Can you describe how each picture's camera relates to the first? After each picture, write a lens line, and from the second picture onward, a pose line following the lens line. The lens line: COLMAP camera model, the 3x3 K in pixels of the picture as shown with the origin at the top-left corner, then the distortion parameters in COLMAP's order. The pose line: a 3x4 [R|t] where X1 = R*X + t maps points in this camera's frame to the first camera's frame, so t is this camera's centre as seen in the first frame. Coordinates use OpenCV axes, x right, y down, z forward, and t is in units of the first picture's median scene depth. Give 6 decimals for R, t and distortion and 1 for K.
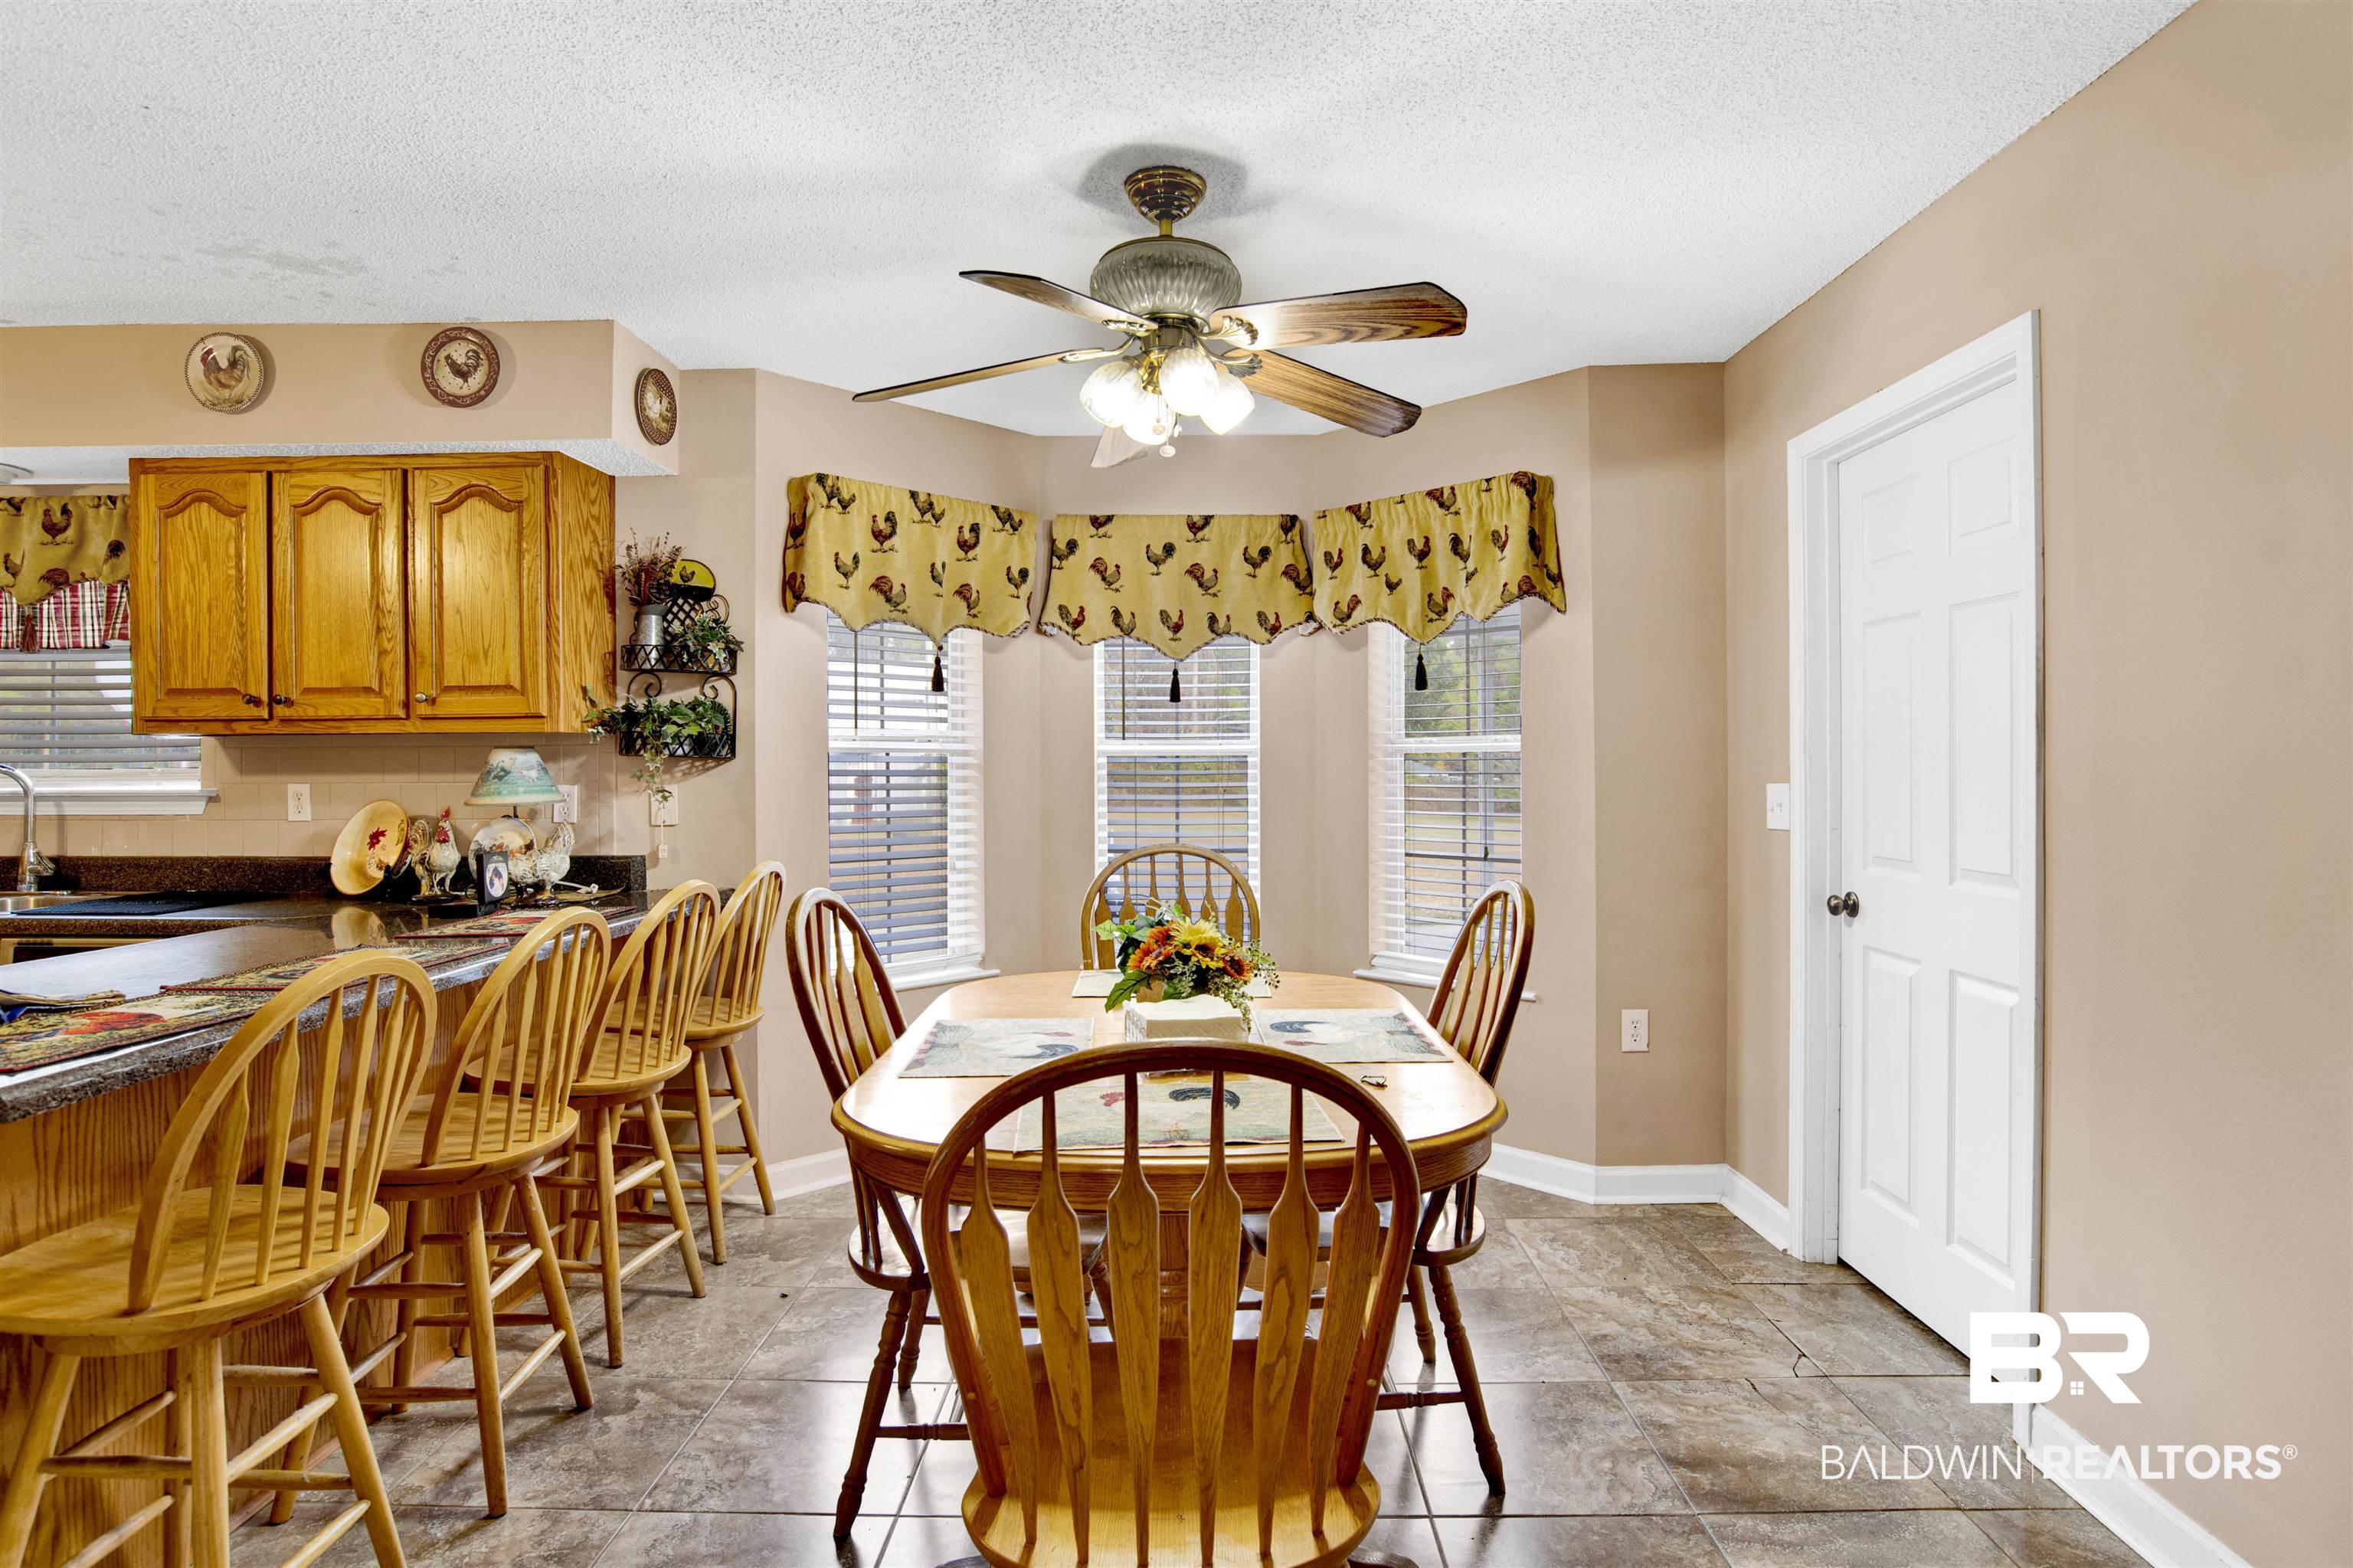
lens RADIAL K [[1233.4, 0, 1188.7], [0, 1233.4, 775.2], [0, 0, 1]] dist [-0.058272, 0.020046]
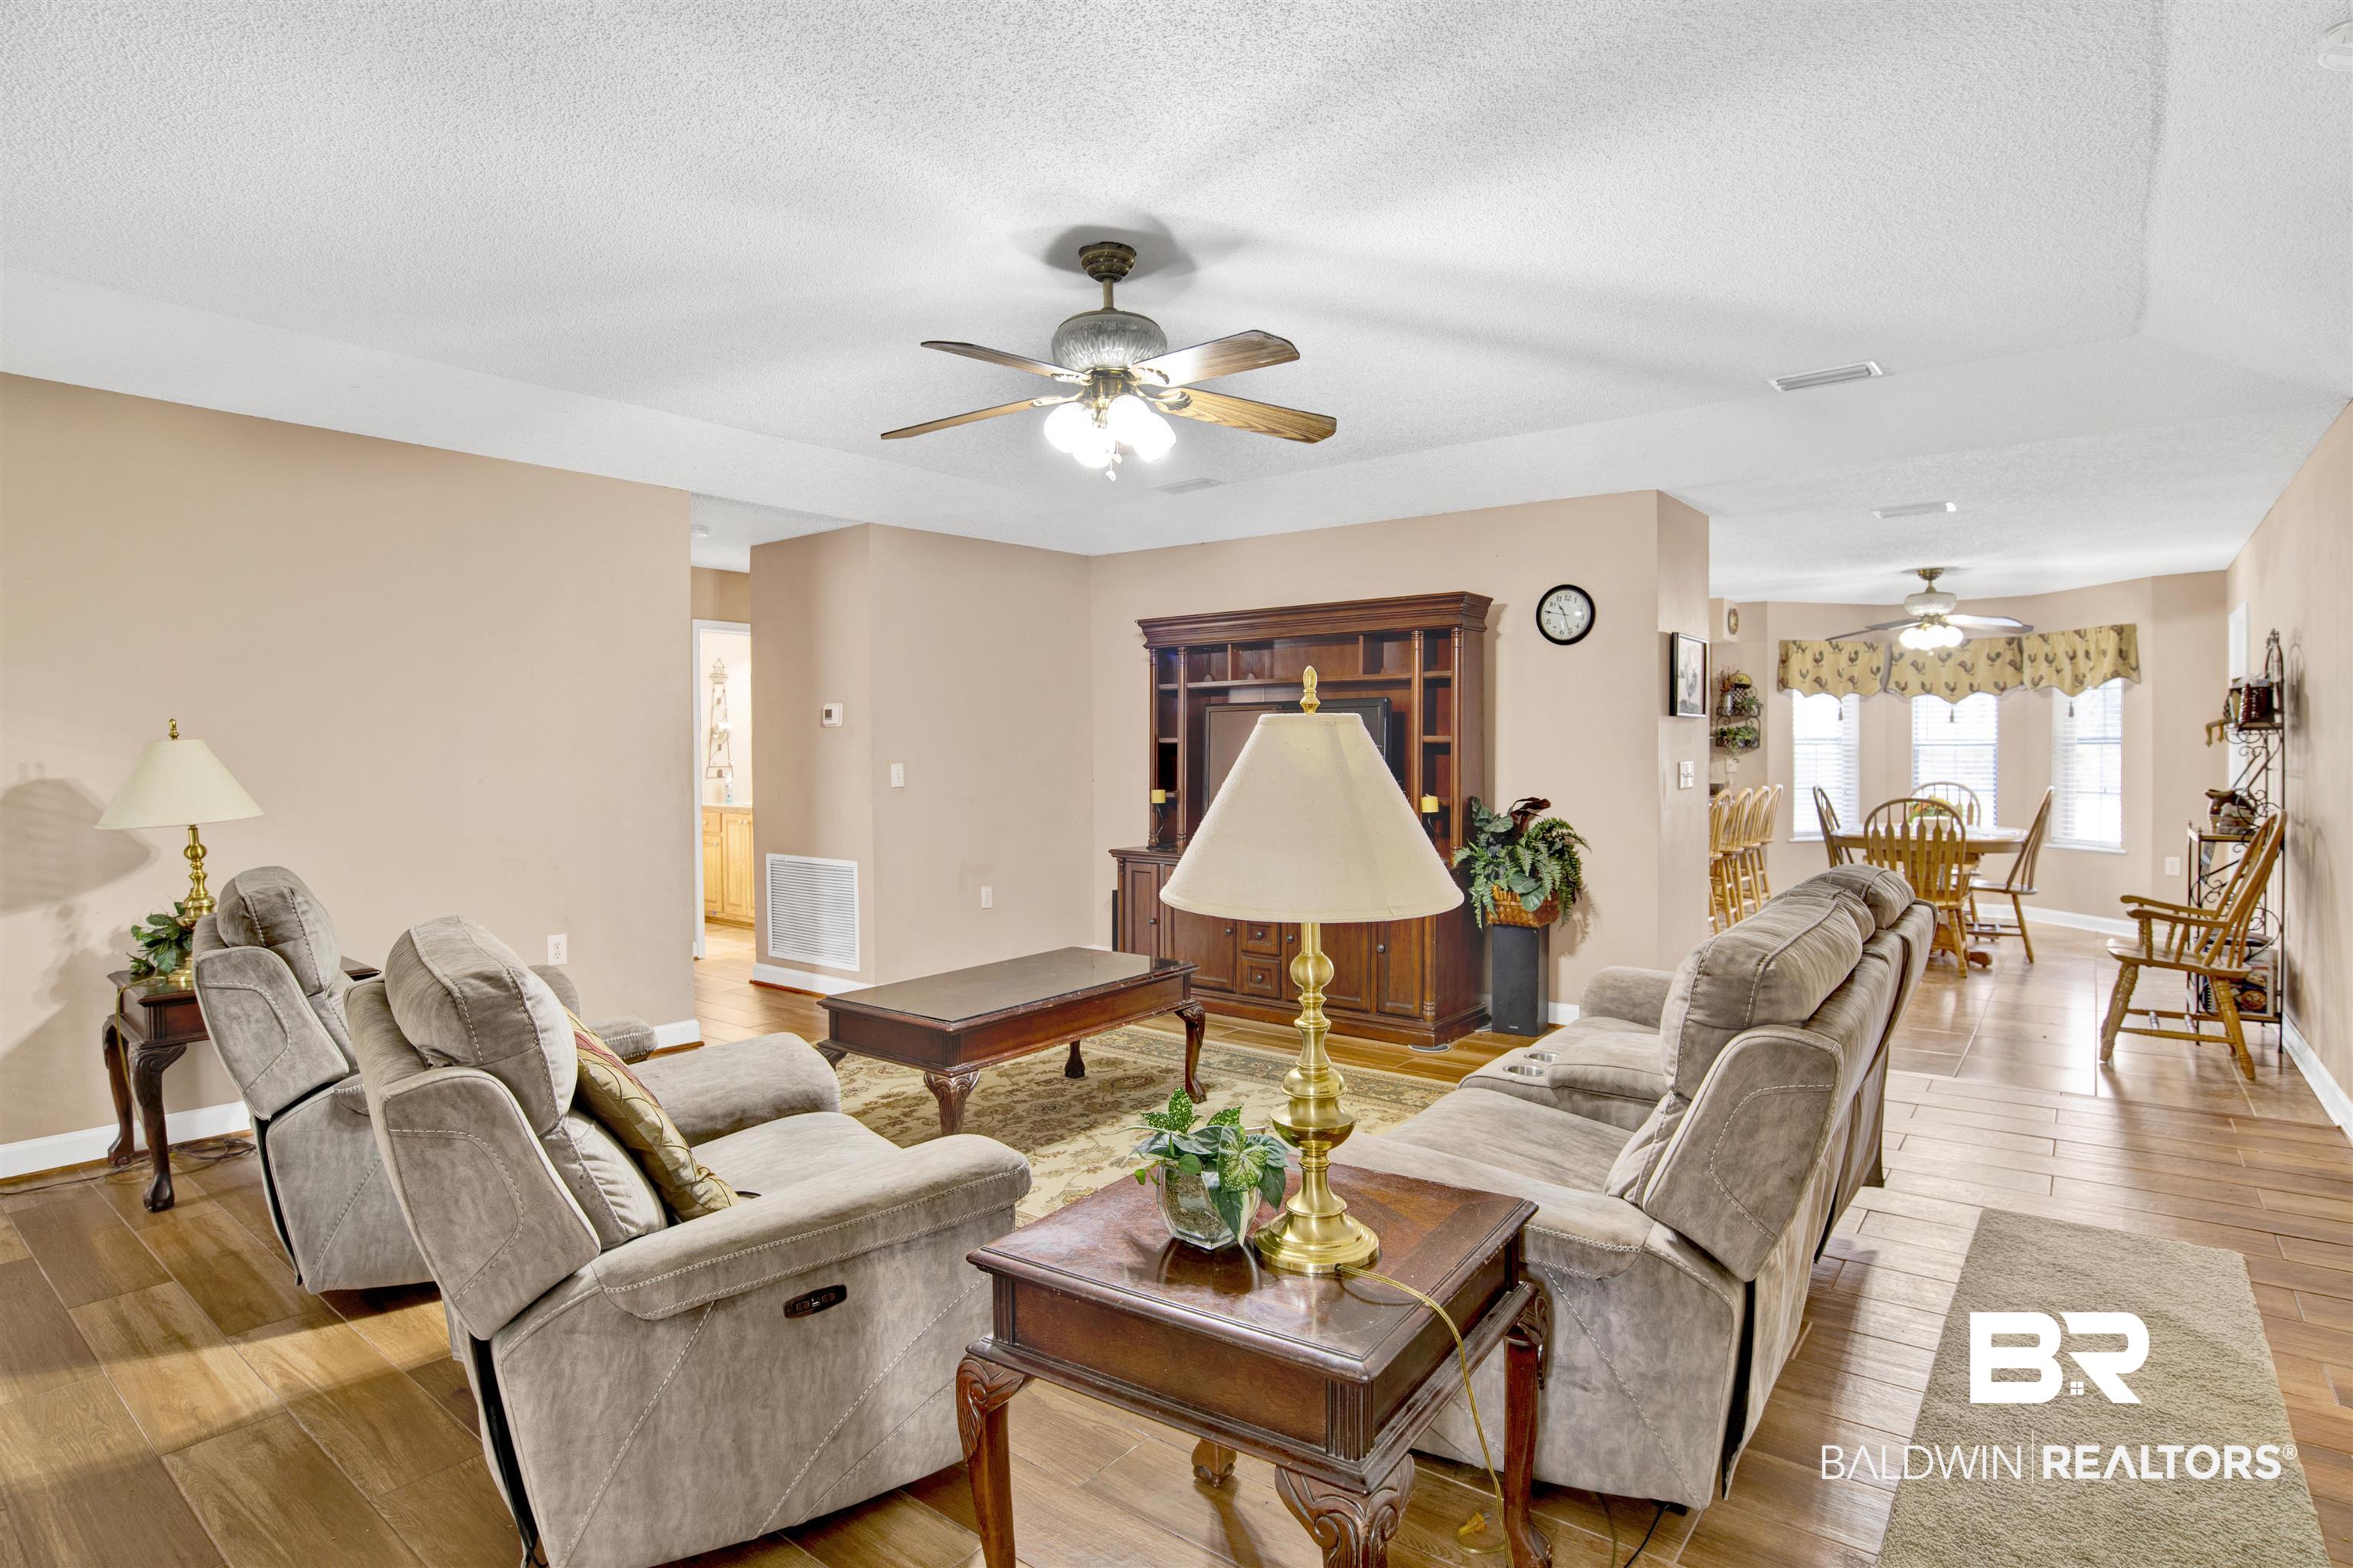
lens RADIAL K [[1233.4, 0, 1181.2], [0, 1233.4, 783.4], [0, 0, 1]] dist [-0.058272, 0.020046]
pose [[0.800160, 0.014480, -0.599612, 0.206319], [-0.004165, 0.999819, 0.018587, 0.019217], [0.599773, -0.012375, 0.800075, -1.780817]]
